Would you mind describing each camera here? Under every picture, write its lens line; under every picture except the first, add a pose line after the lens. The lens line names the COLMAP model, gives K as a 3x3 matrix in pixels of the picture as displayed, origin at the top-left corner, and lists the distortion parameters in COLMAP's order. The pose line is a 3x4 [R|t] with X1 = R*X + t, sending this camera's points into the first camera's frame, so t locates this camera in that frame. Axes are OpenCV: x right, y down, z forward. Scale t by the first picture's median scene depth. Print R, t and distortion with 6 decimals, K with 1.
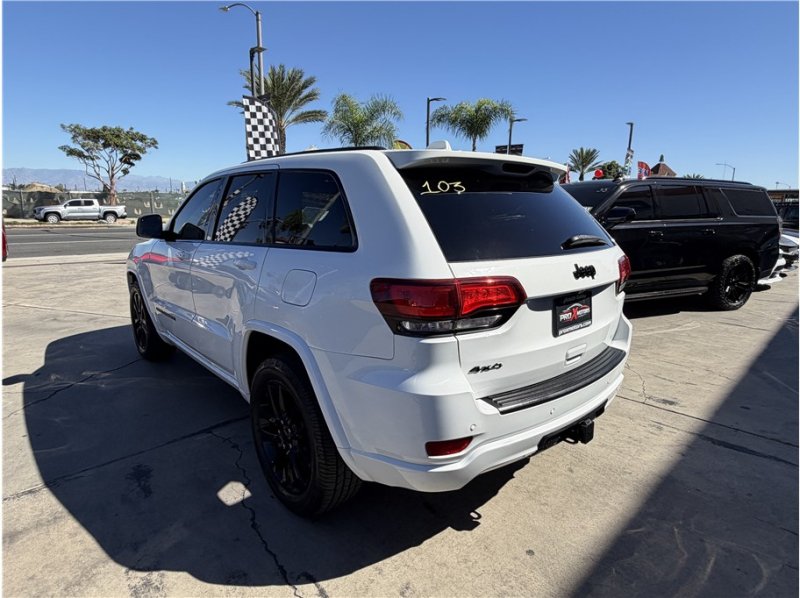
lens RADIAL K [[466.0, 0, 397.9], [0, 466.0, 300.2], [0, 0, 1]] dist [0.000809, 0.000910]
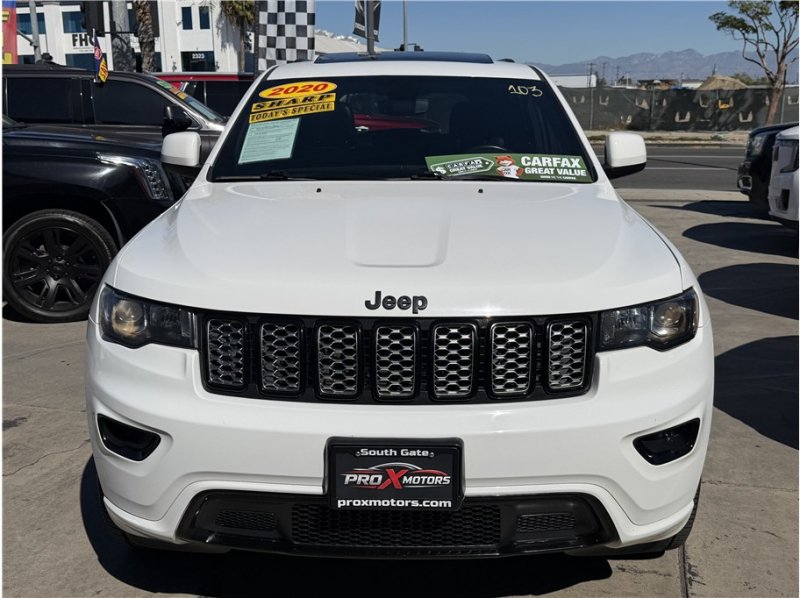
lens RADIAL K [[837.7, 0, 389.5], [0, 837.7, 297.3], [0, 0, 1]] dist [0.050112, 0.000000]
pose [[0.494483, 0.178782, -0.850602, 0.497926], [-0.161952, 0.980431, 0.111922, -0.069276], [0.853966, 0.082413, 0.513761, 0.347604]]
